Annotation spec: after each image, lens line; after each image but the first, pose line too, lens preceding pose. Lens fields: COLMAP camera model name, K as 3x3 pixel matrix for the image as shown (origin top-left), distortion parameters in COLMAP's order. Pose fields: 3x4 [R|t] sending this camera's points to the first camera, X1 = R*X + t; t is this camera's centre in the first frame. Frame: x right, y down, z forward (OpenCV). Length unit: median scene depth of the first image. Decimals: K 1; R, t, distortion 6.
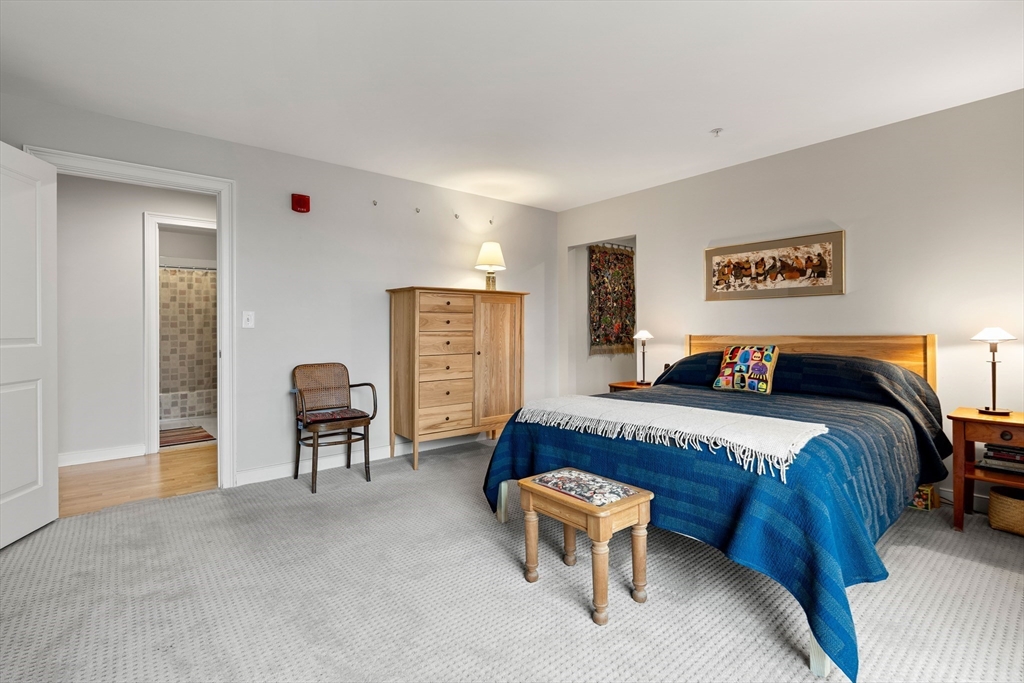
lens RADIAL K [[464.7, 0, 495.9], [0, 464.7, 328.6], [0, 0, 1]] dist [-0.015077, 0.005856]
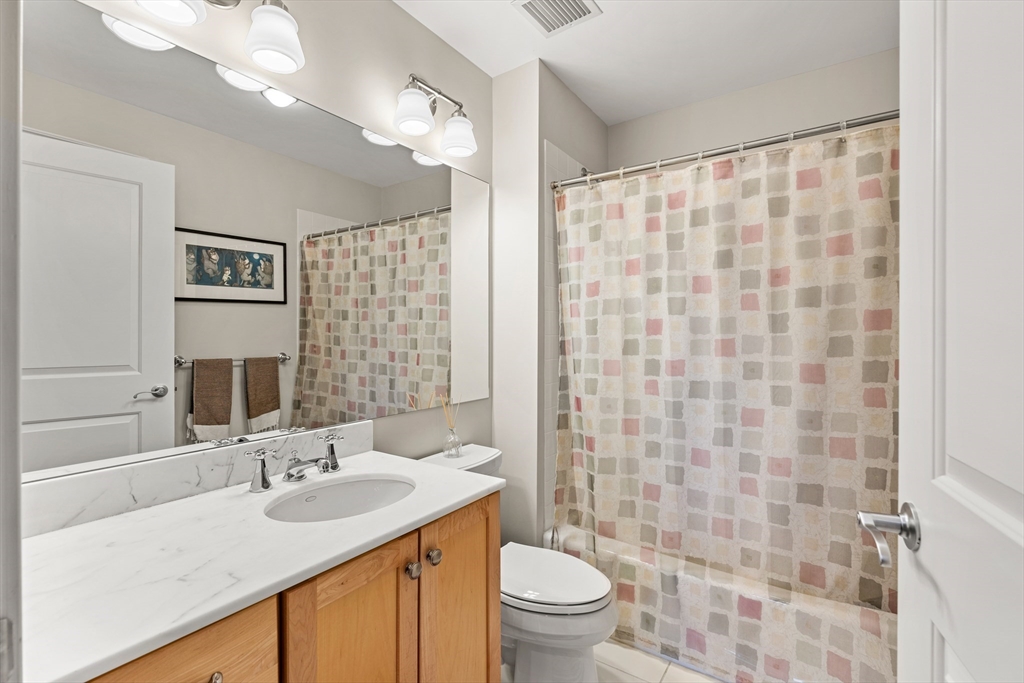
lens RADIAL K [[464.7, 0, 510.3], [0, 464.7, 341.8], [0, 0, 1]] dist [-0.015077, 0.005856]
pose [[0.266175, 0.003683, -0.963918, -0.438739], [-0.000274, 0.999993, 0.003746, -0.012816], [0.963925, -0.000733, 0.266174, 0.772156]]
